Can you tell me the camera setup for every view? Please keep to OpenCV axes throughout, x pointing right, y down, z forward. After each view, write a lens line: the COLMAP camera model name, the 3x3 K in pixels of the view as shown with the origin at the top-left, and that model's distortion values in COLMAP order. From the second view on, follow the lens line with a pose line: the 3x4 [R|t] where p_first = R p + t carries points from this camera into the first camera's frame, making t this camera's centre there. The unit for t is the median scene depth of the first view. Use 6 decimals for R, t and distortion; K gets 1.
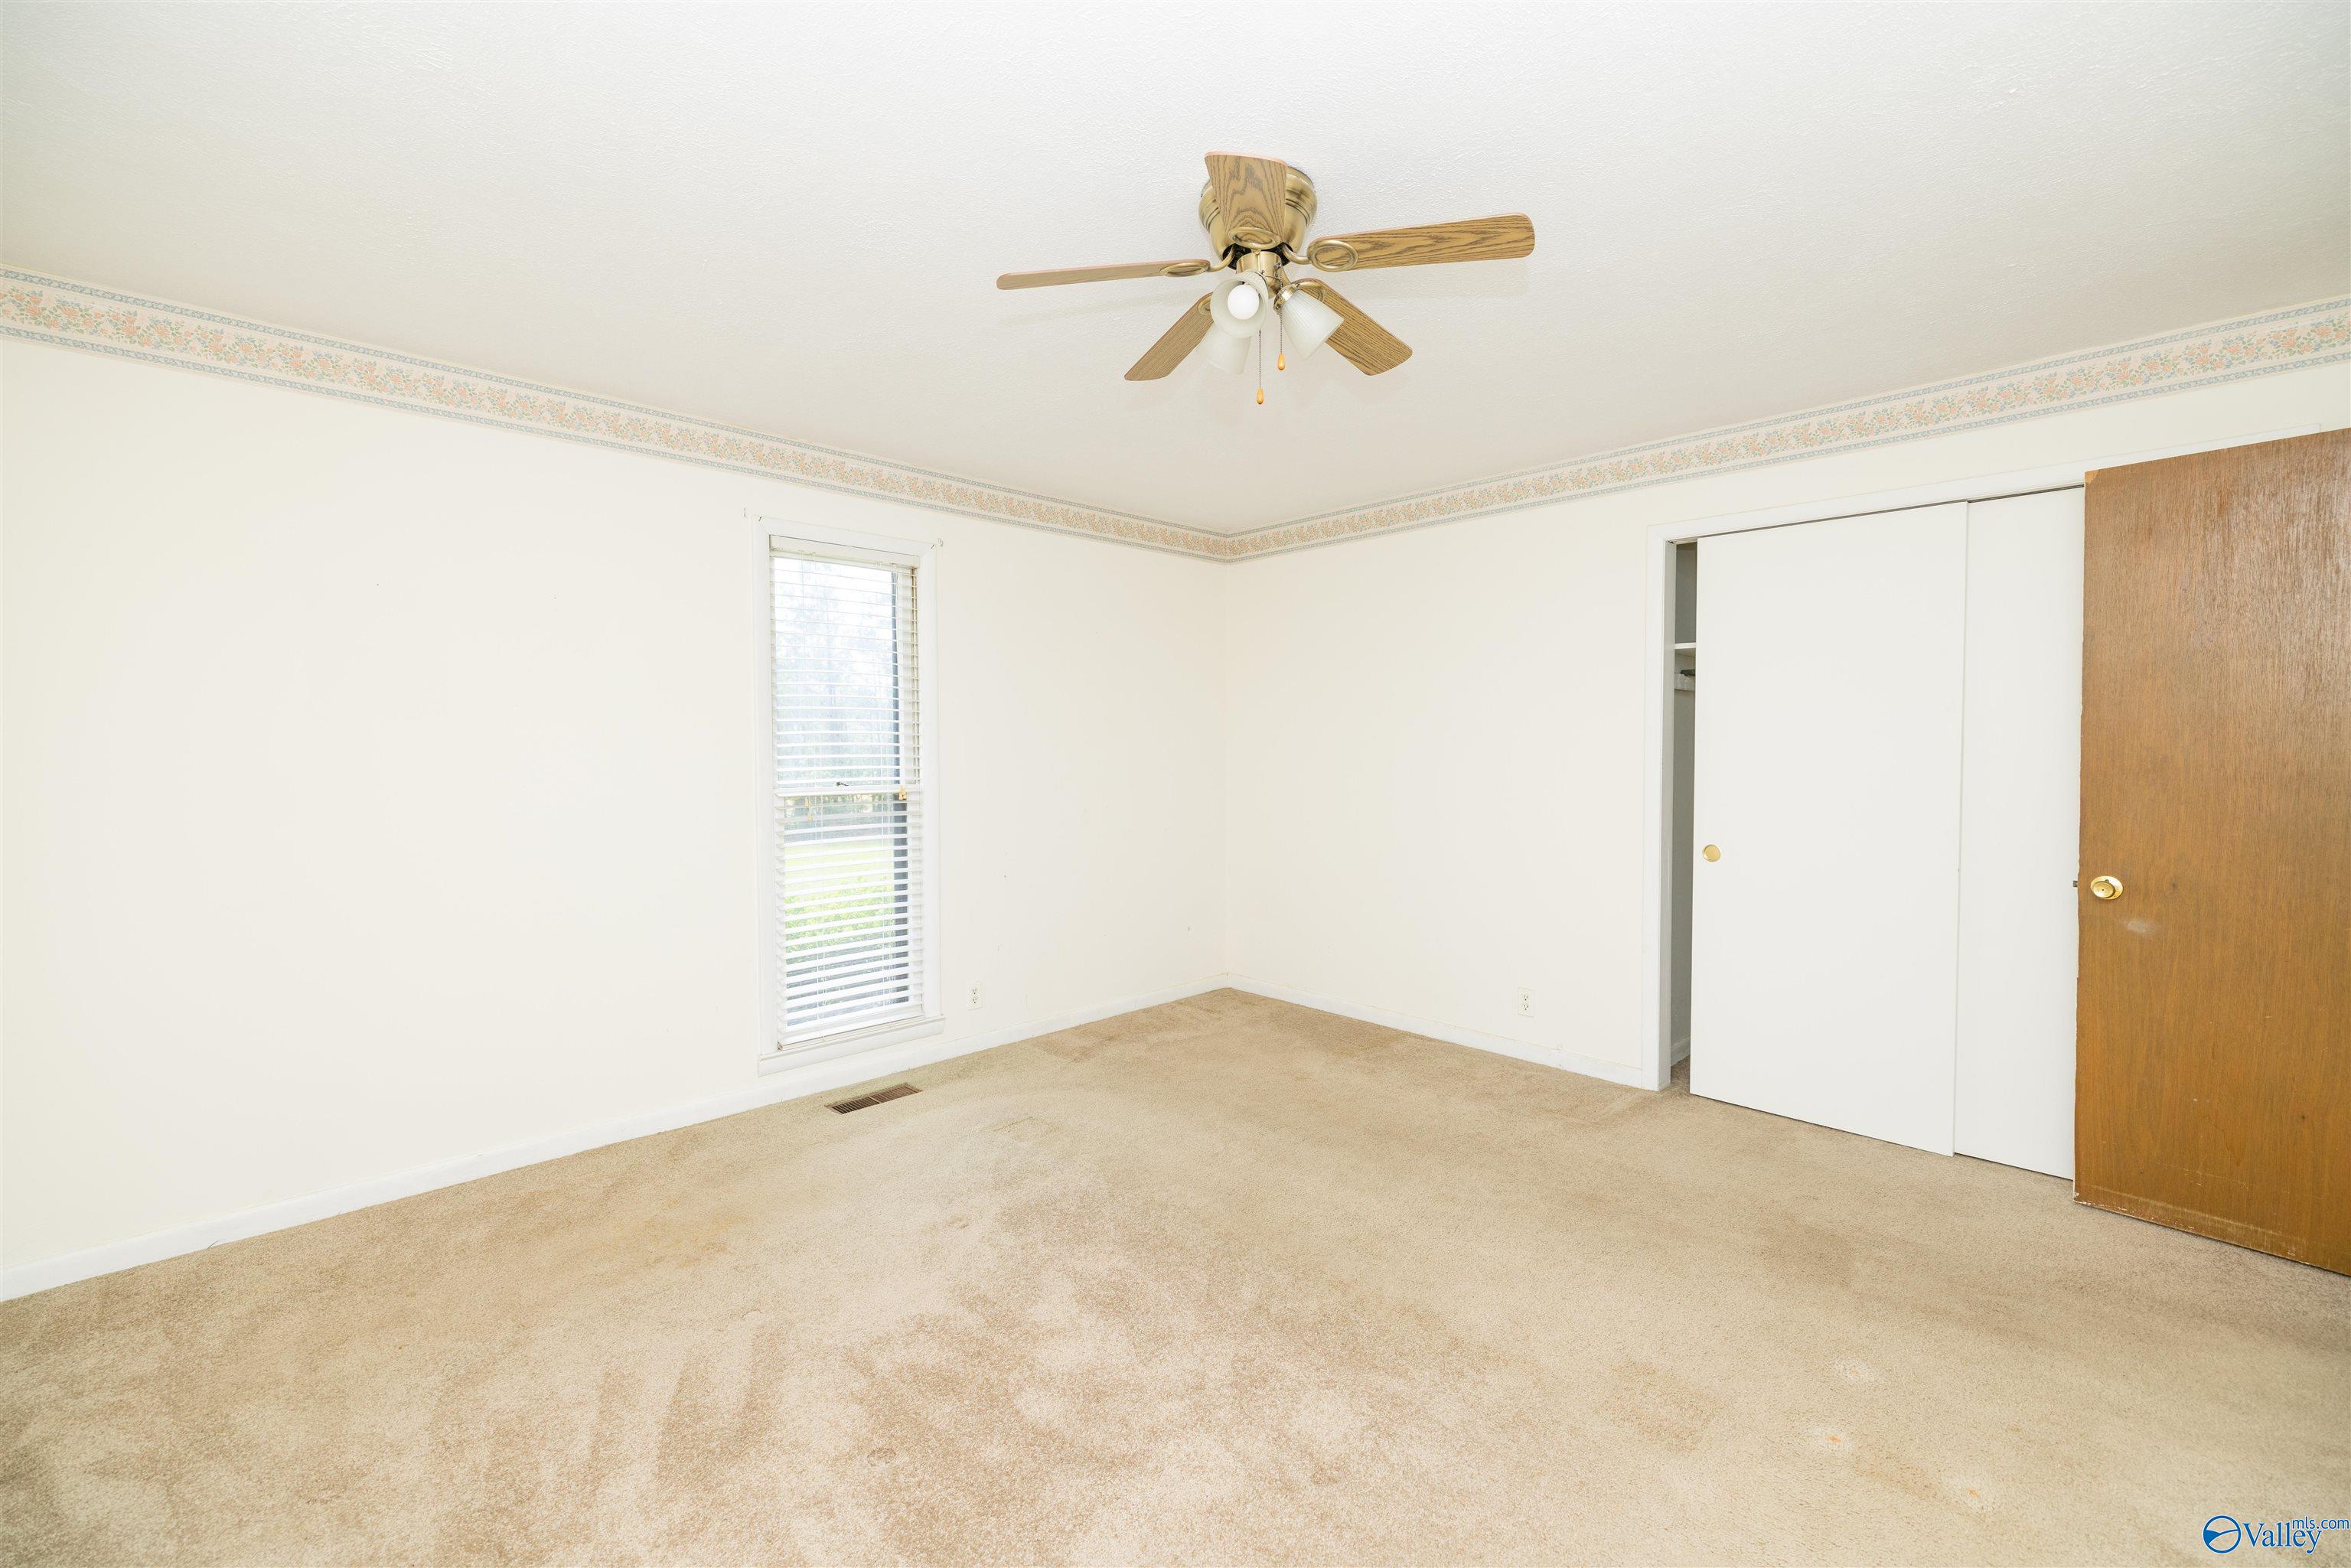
lens RADIAL K [[981.3, 0, 1140.0], [0, 981.3, 793.3], [0, 0, 1]] dist [0.000646, 0.000033]
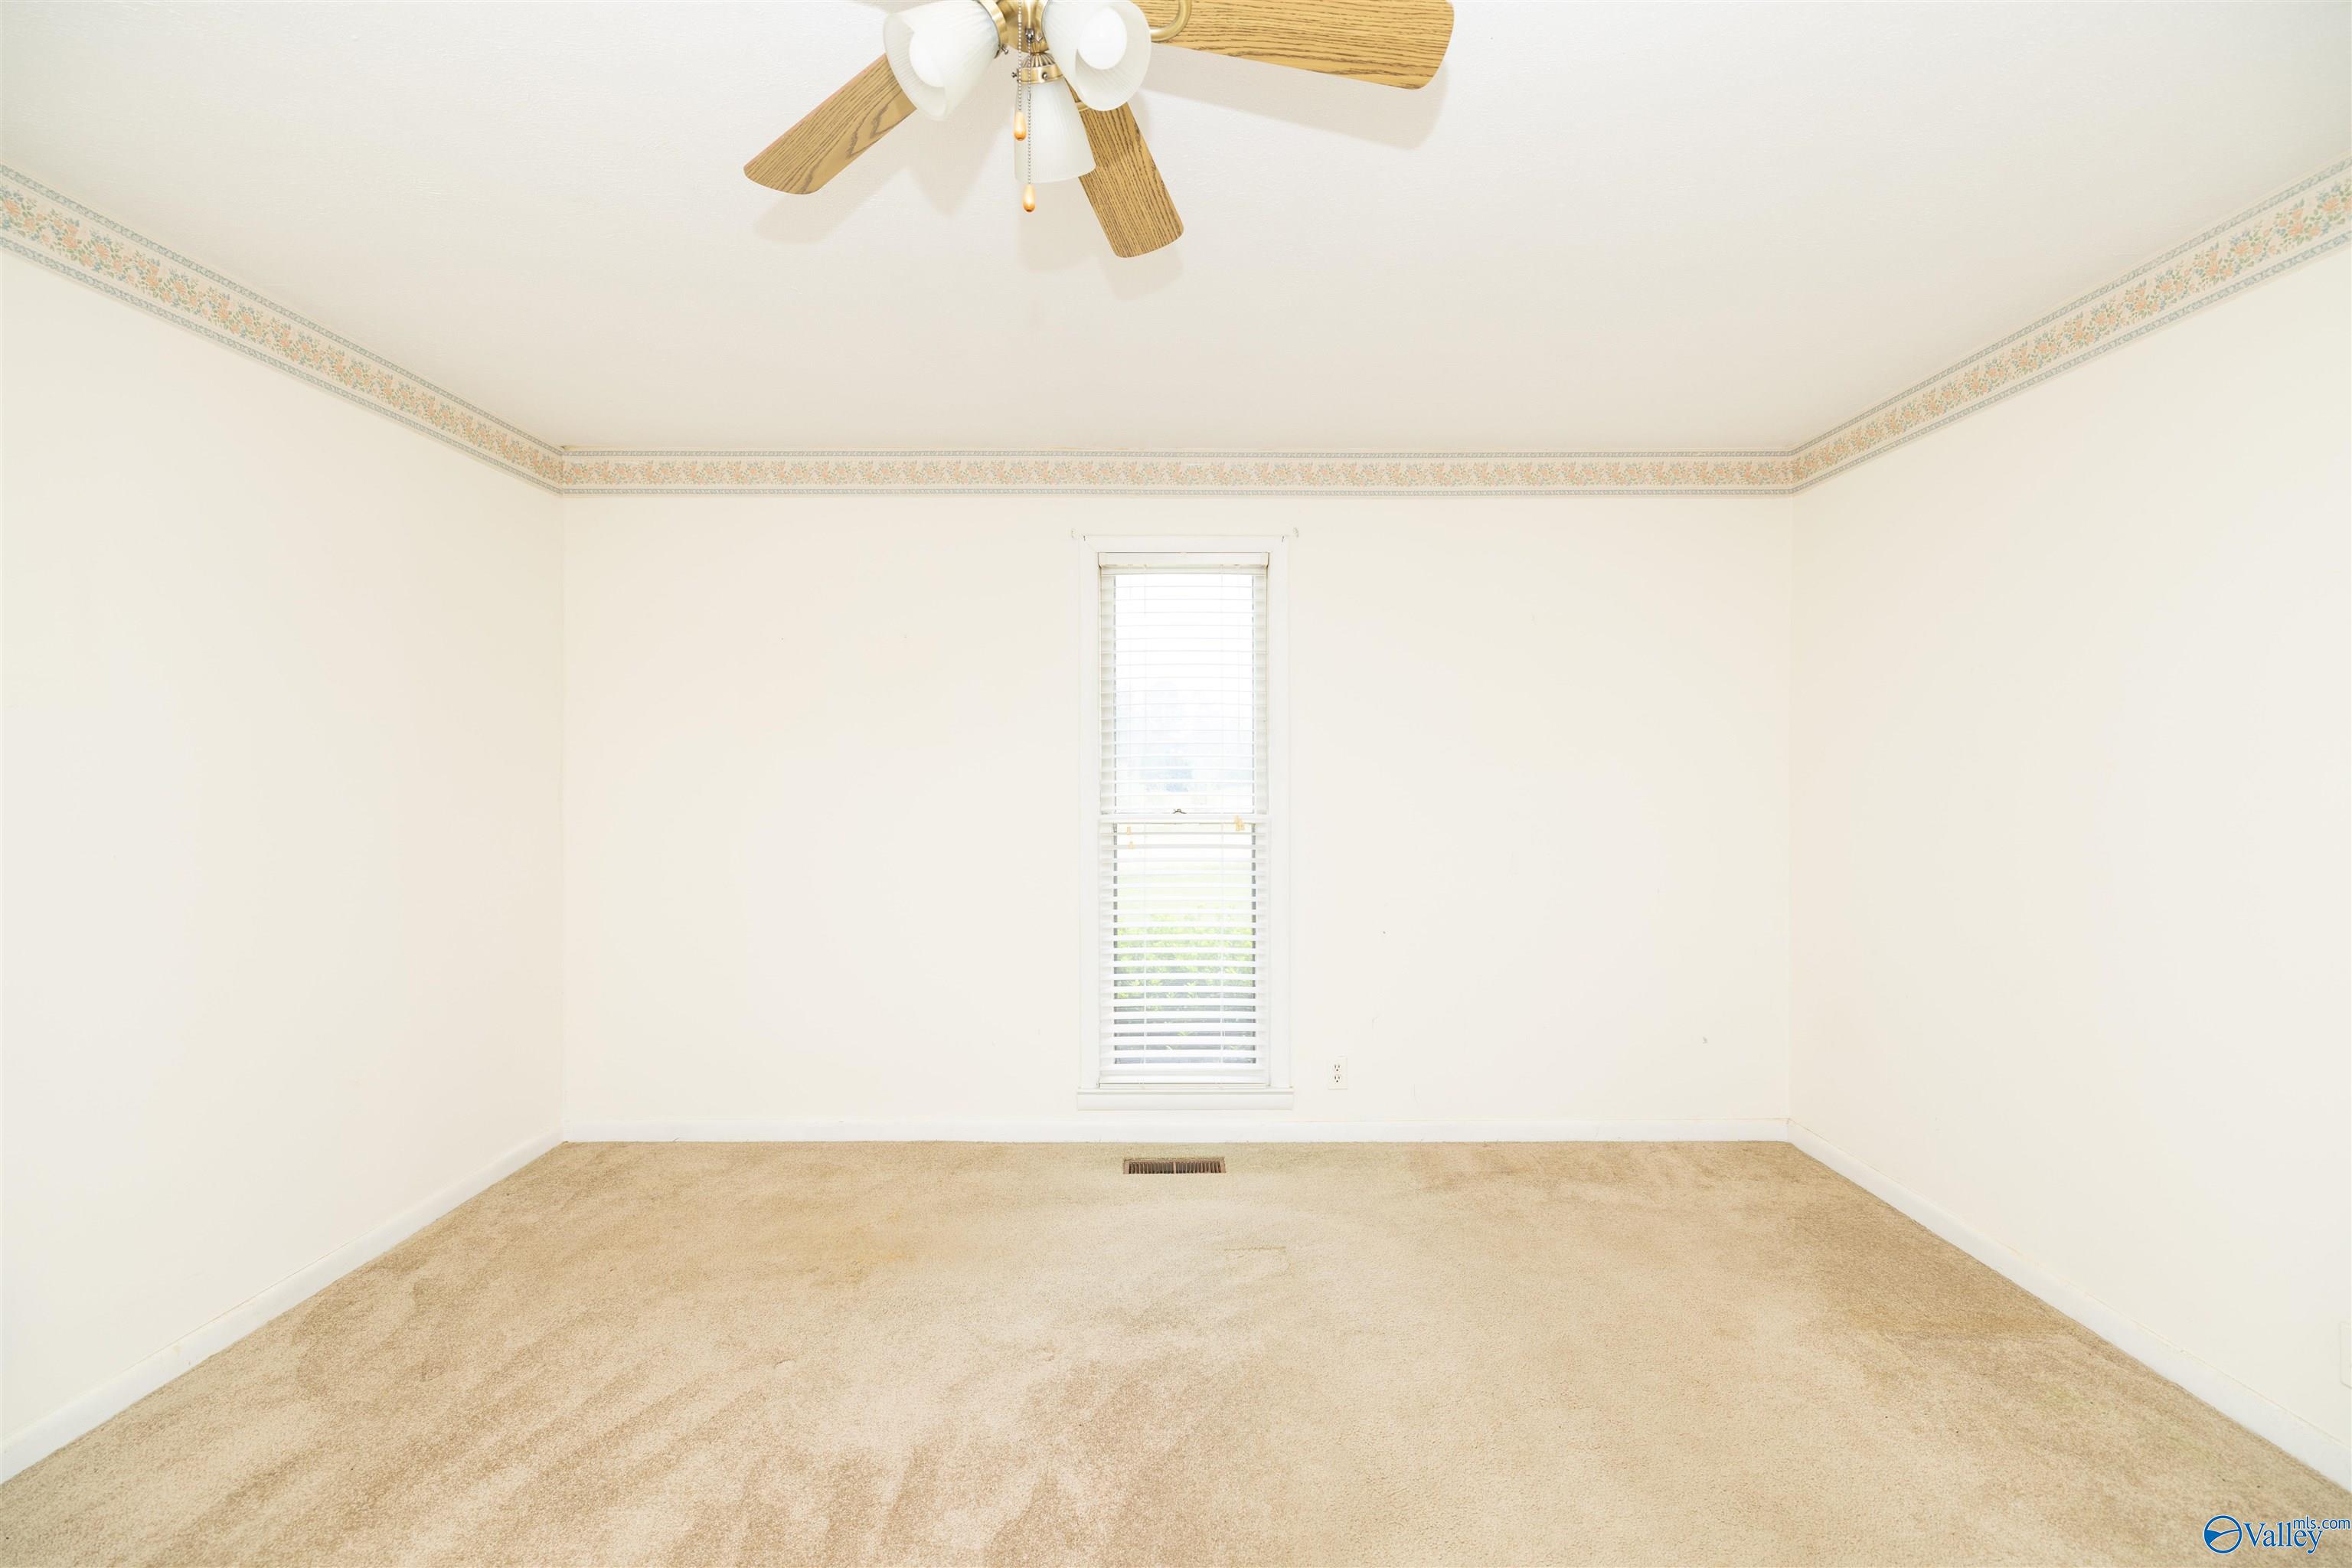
lens RADIAL K [[981.7, 0, 1162.3], [0, 981.7, 784.5], [0, 0, 1]] dist [0.000646, 0.000033]
pose [[0.729168, 0.016027, -0.684147, 0.316425], [-0.034822, 0.999300, -0.013704, -0.021741], [0.683448, 0.033816, 0.729215, 0.321886]]
